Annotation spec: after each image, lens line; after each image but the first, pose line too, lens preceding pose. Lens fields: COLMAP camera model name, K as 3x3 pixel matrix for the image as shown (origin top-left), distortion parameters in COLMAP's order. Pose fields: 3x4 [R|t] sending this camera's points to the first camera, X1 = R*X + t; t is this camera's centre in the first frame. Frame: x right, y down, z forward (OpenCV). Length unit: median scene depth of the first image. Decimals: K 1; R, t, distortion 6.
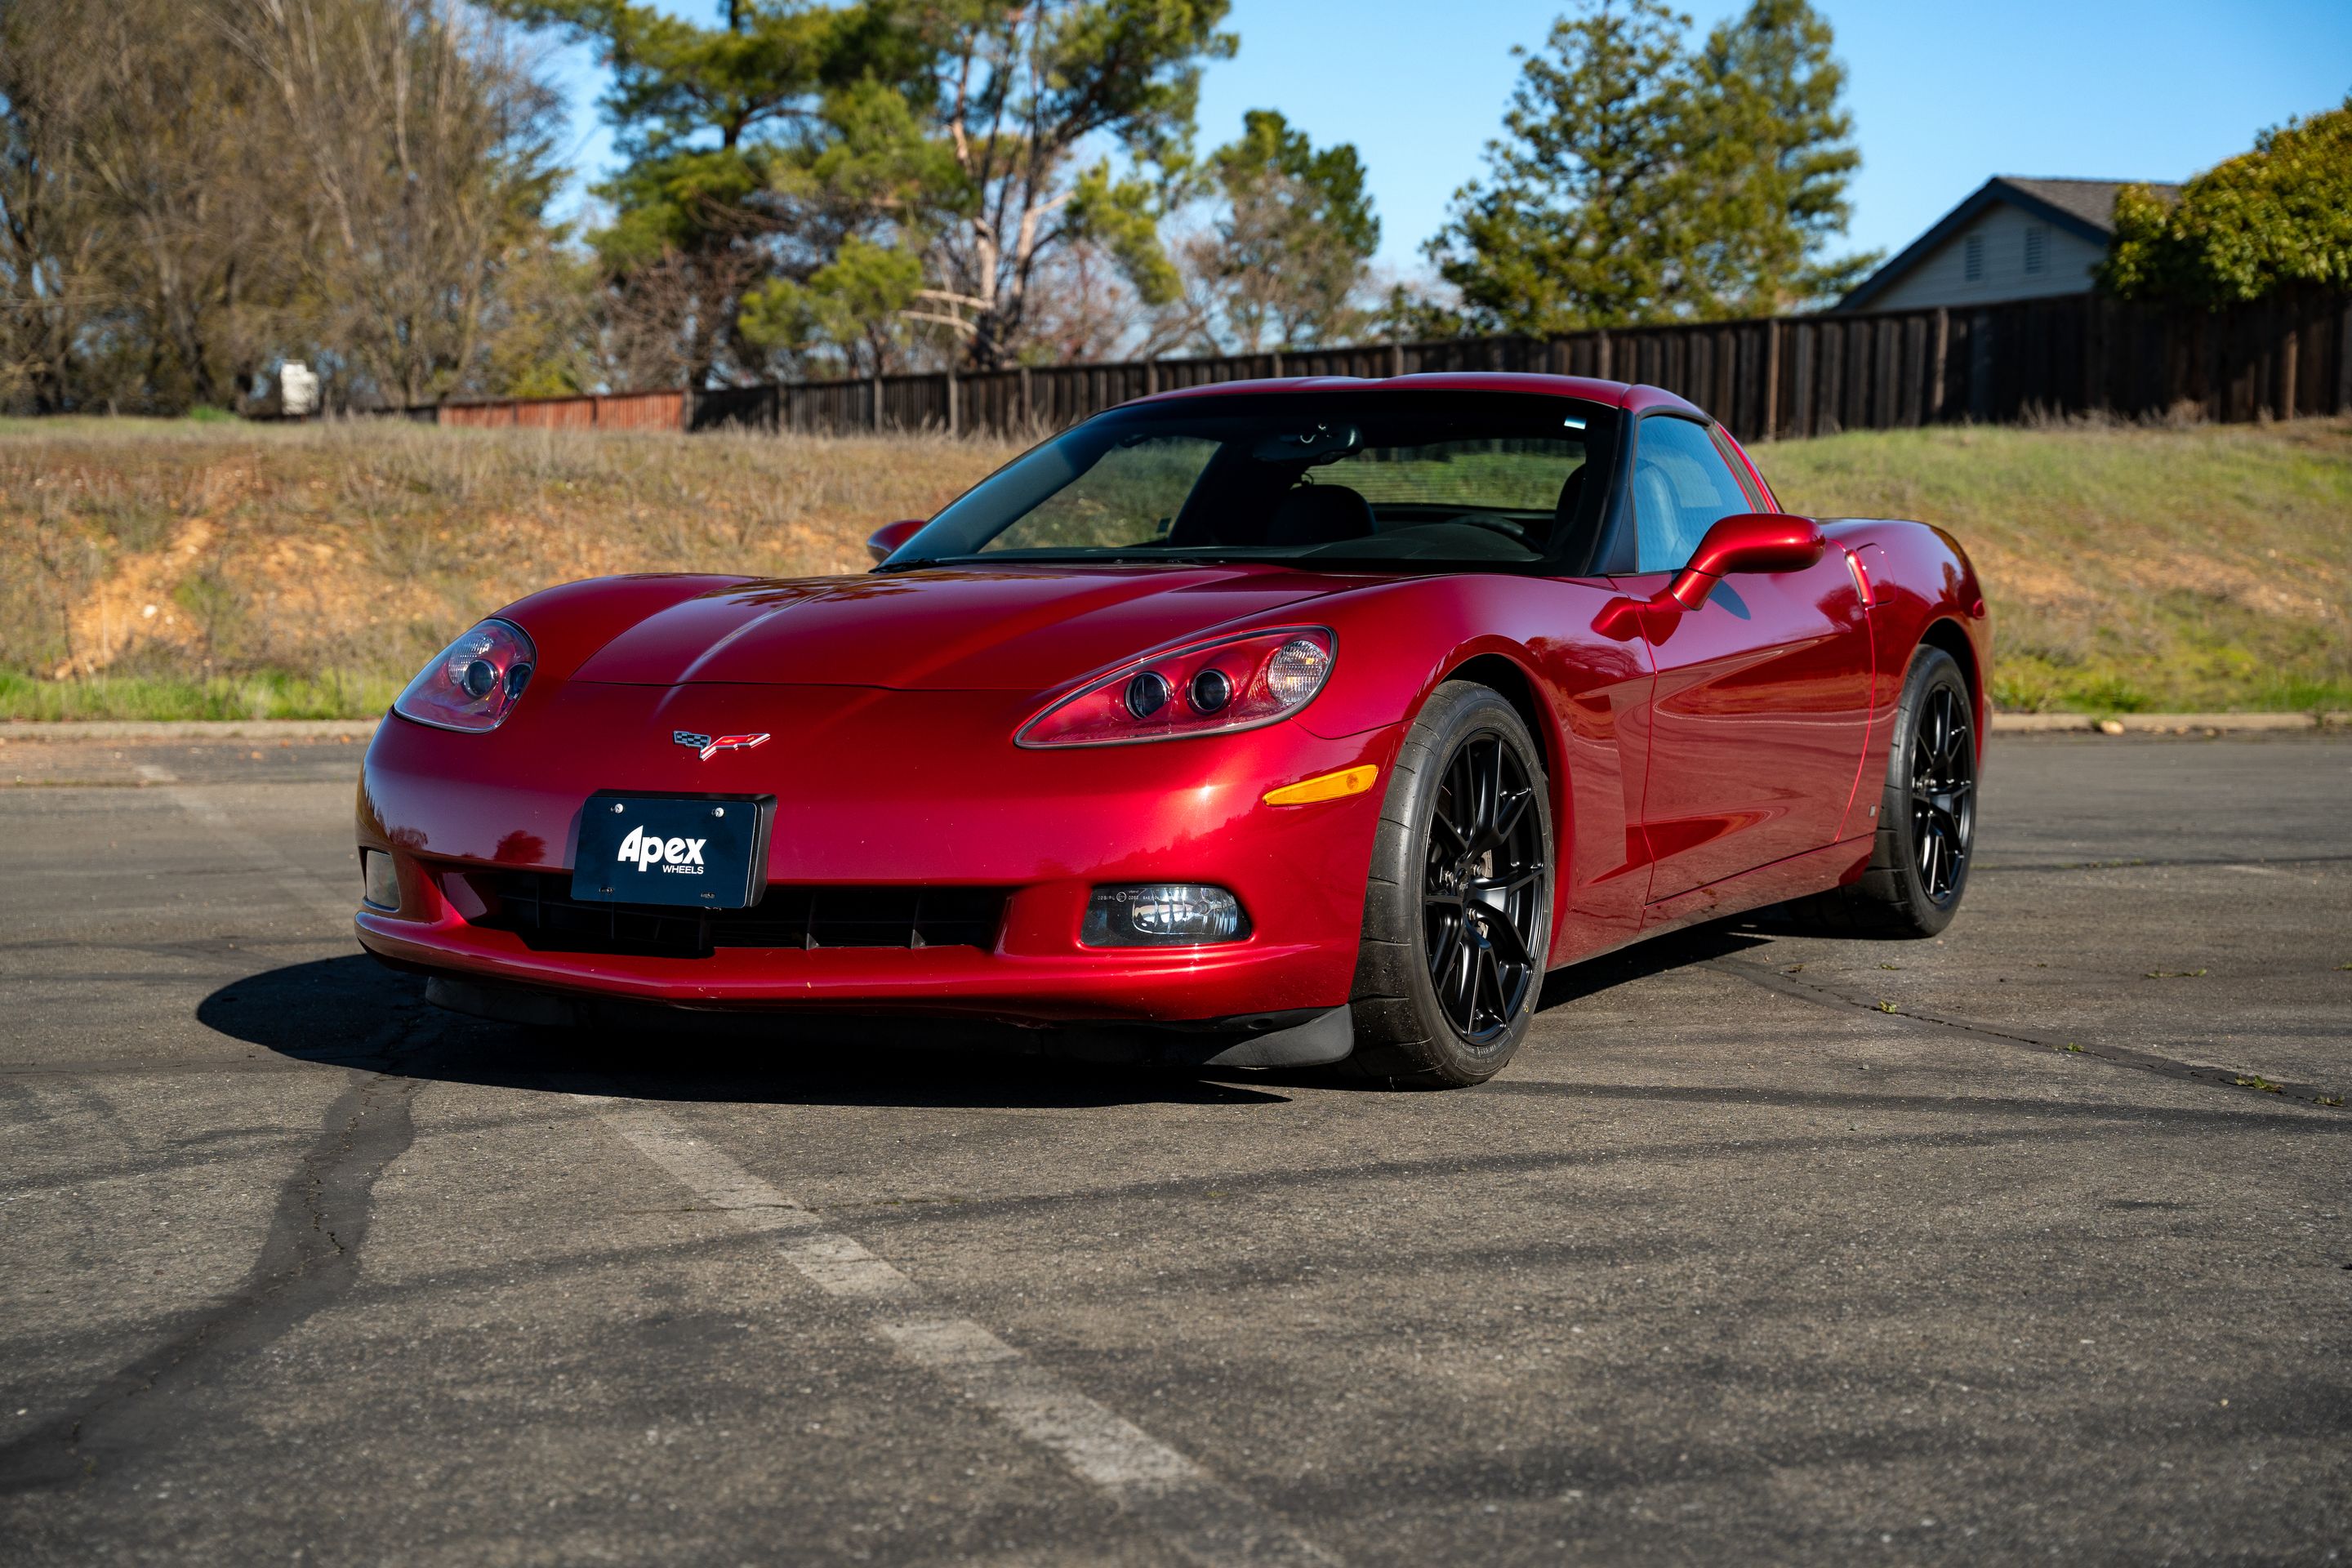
lens RADIAL K [[3584.8, 0, 1176.0], [0, 3584.8, 784.0], [0, 0, 1]] dist [0.154067, 0.106493]
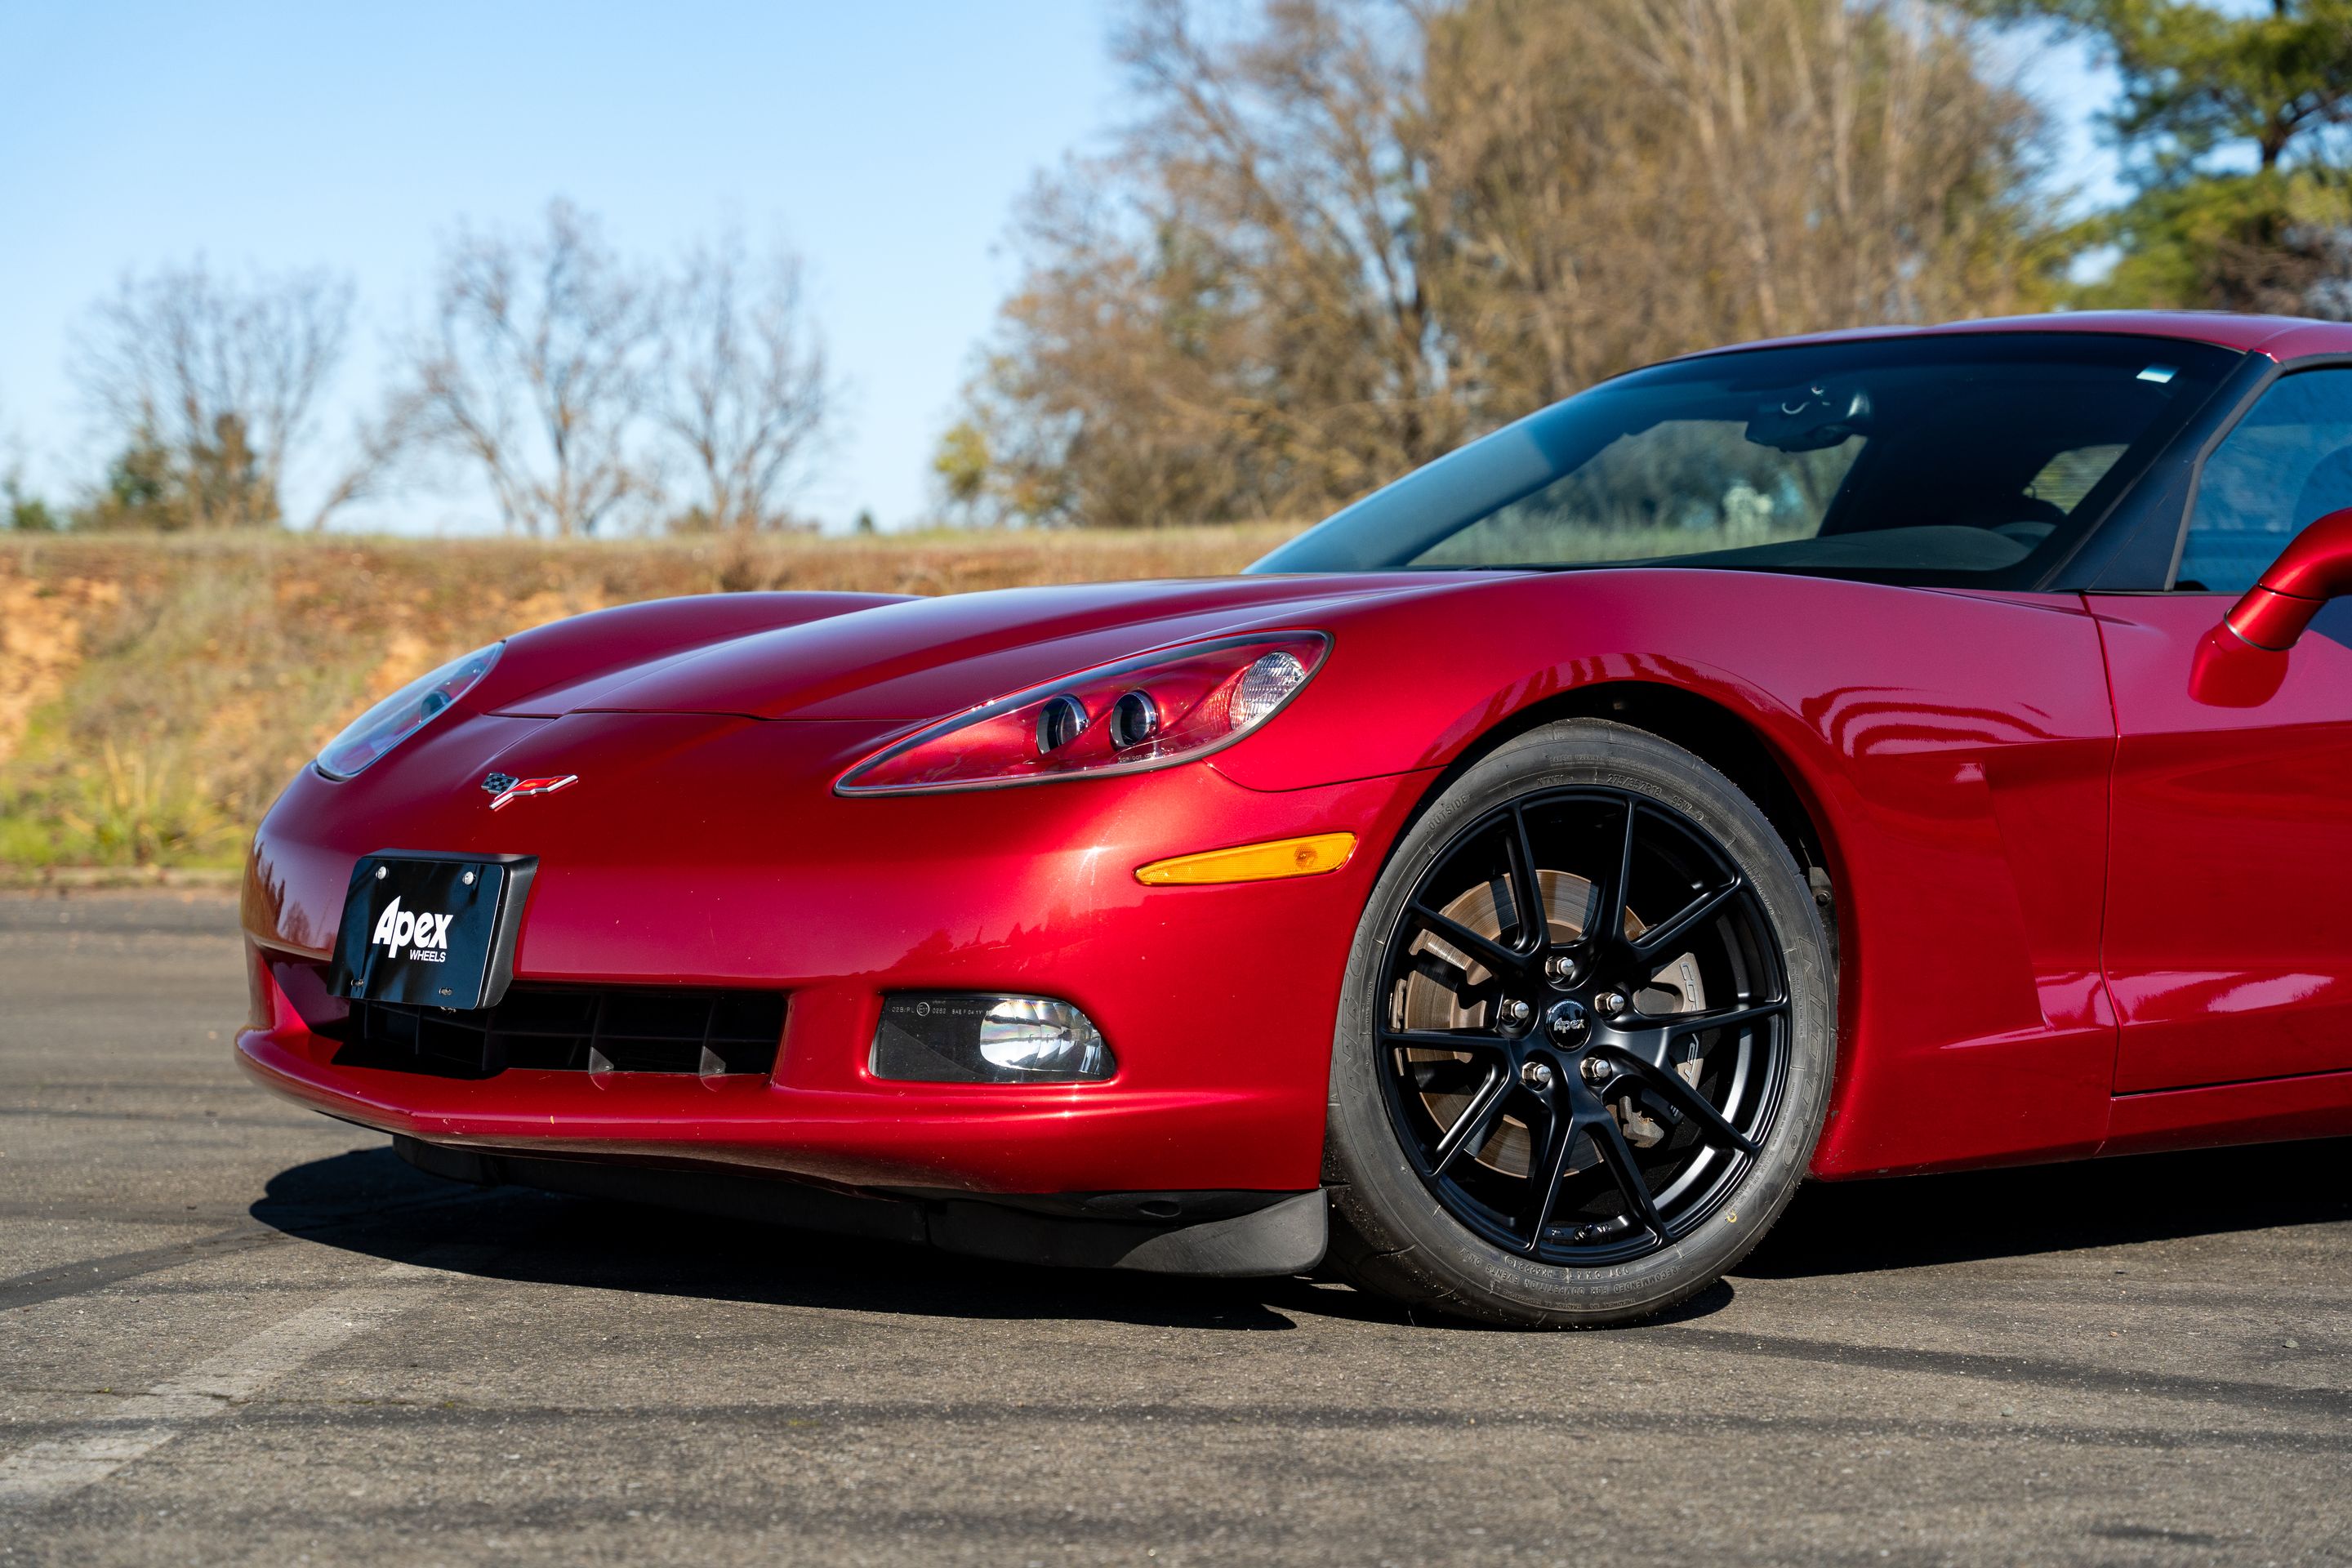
lens RADIAL K [[4691.5, 0, 1176.0], [0, 4691.5, 784.0], [0, 0, 1]] dist [0.040209, 0.418352]
pose [[0.915998, 0.011377, -0.401022, 0.065654], [-0.033579, 0.998265, -0.048377, 0.005135], [0.399776, 0.057779, 0.914790, 0.031908]]
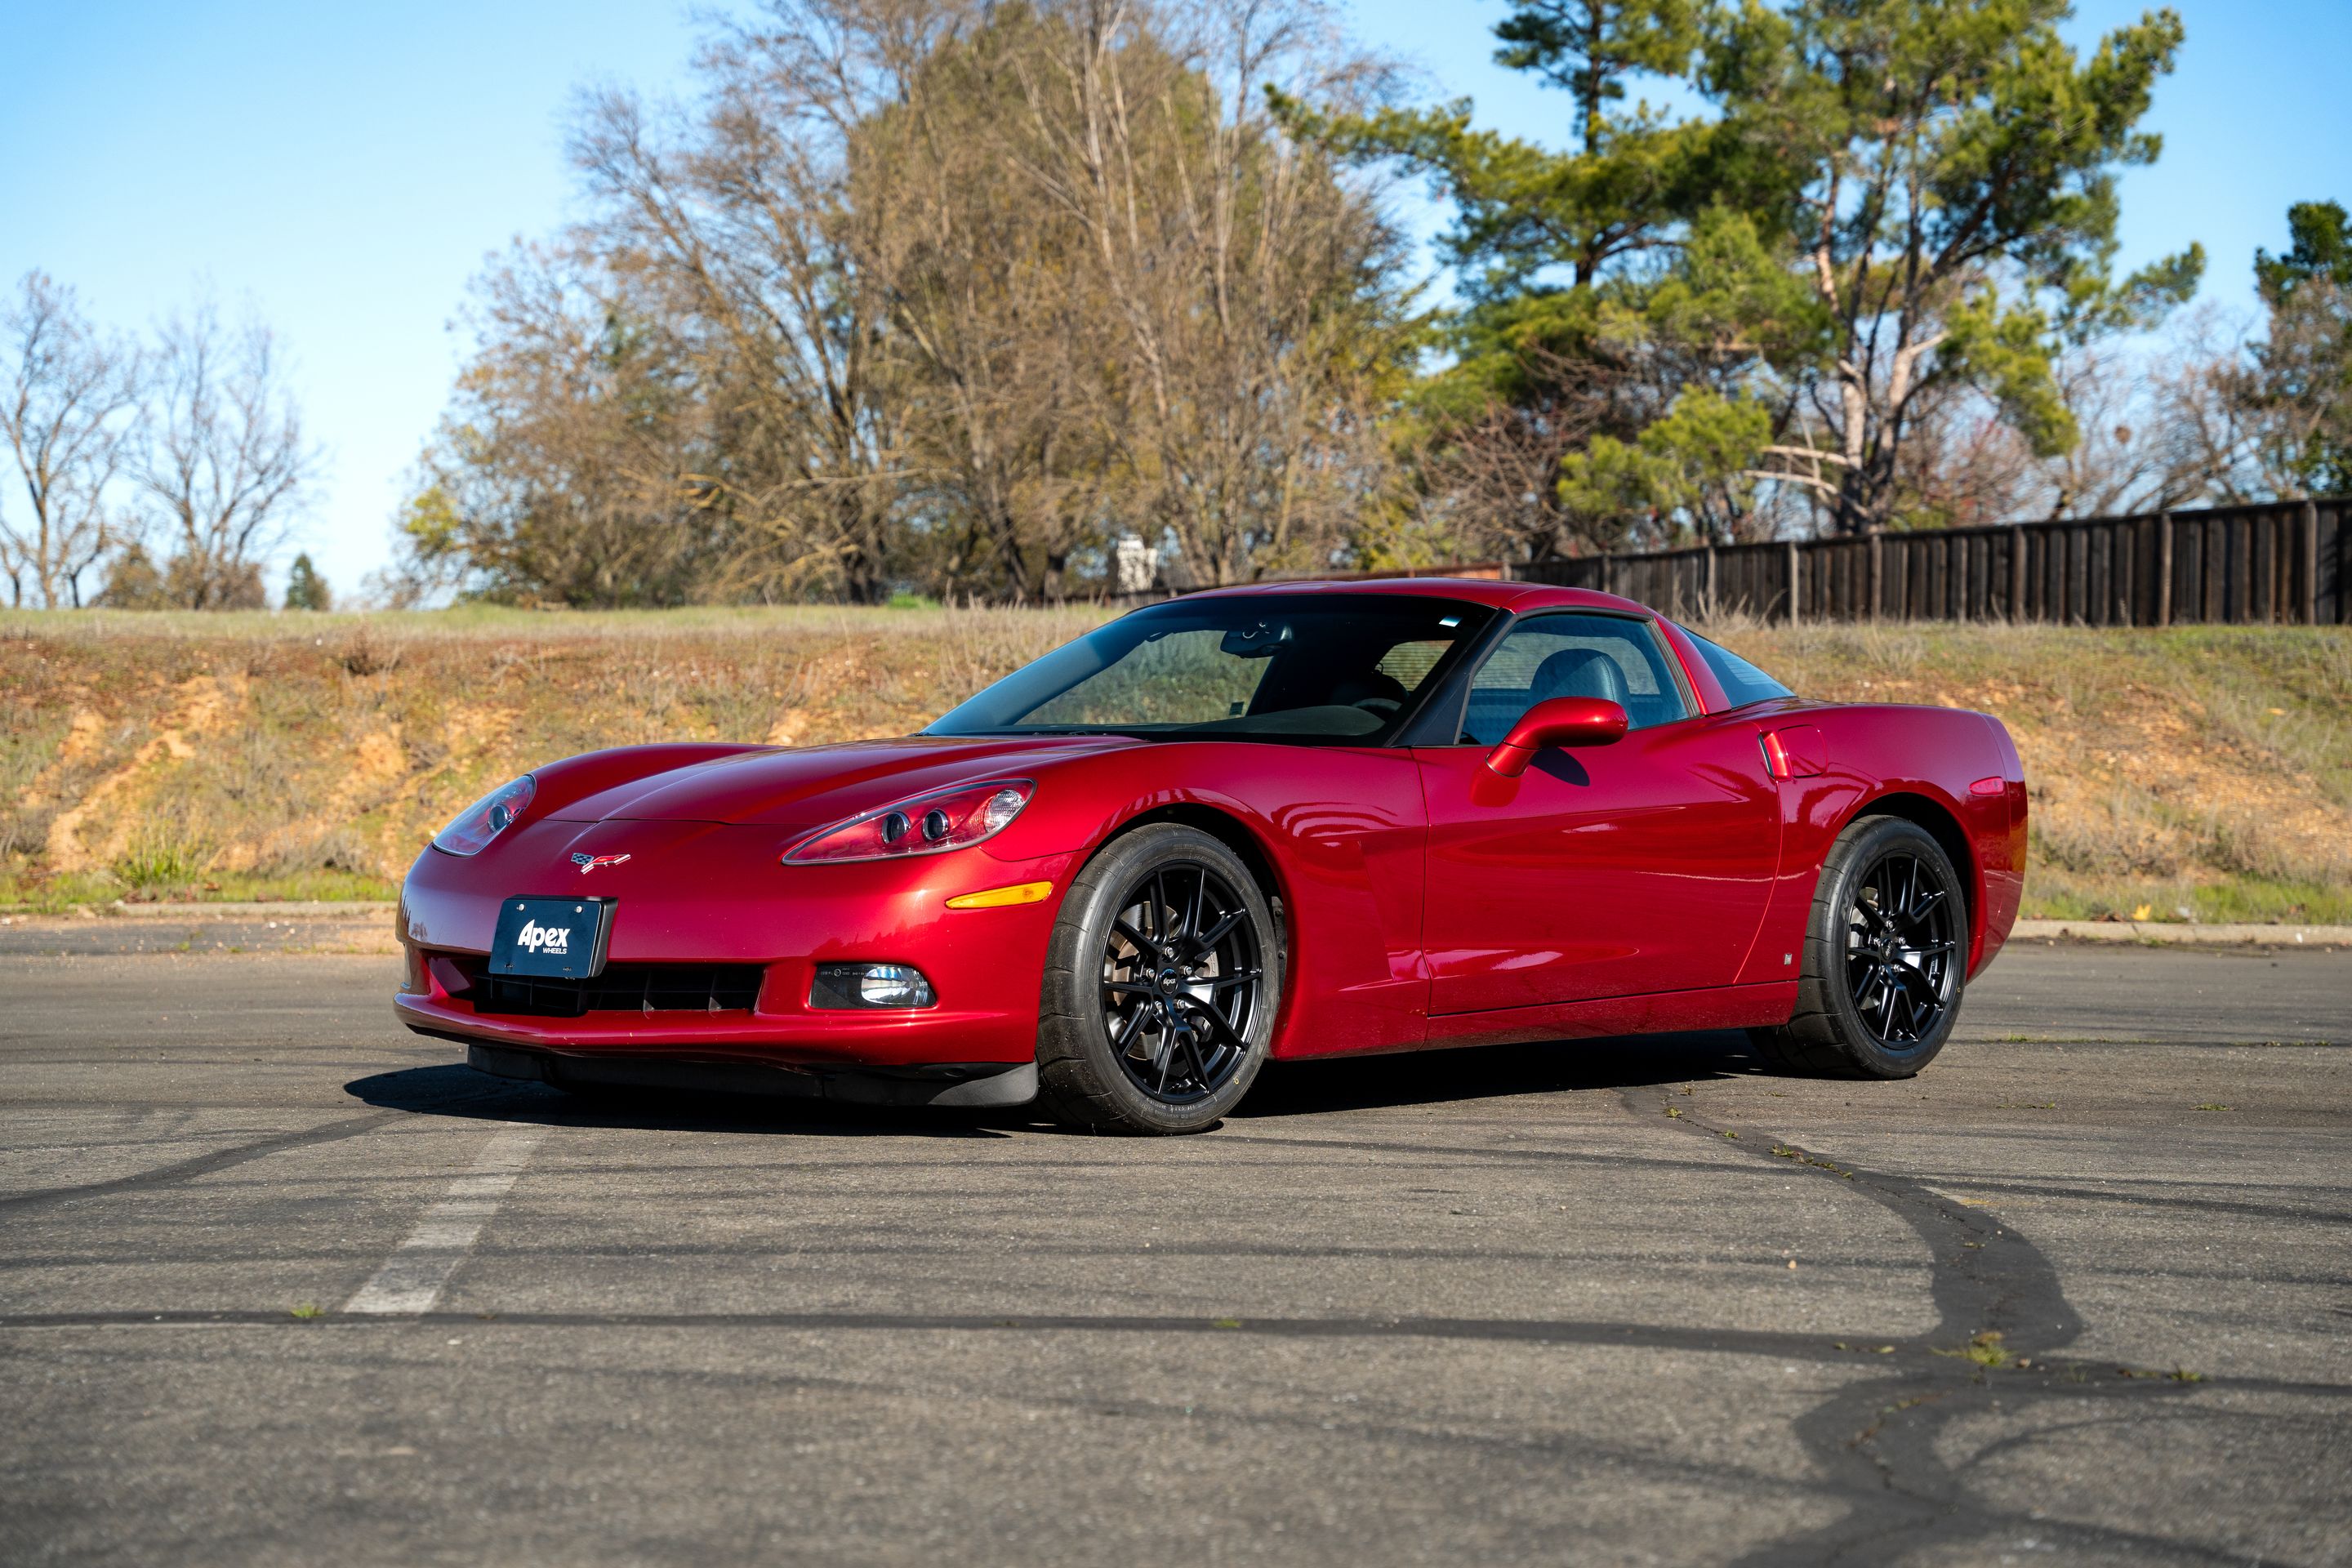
lens RADIAL K [[4691.3, 0, 1207.2], [0, 4691.3, 778.6], [0, 0, 1]] dist [0.310024, 0.737828]
pose [[0.963420, 0.005293, -0.267942, 0.101700], [-0.021314, 0.998151, -0.056918, 0.009560], [0.267146, 0.060547, 0.961752, -0.118410]]
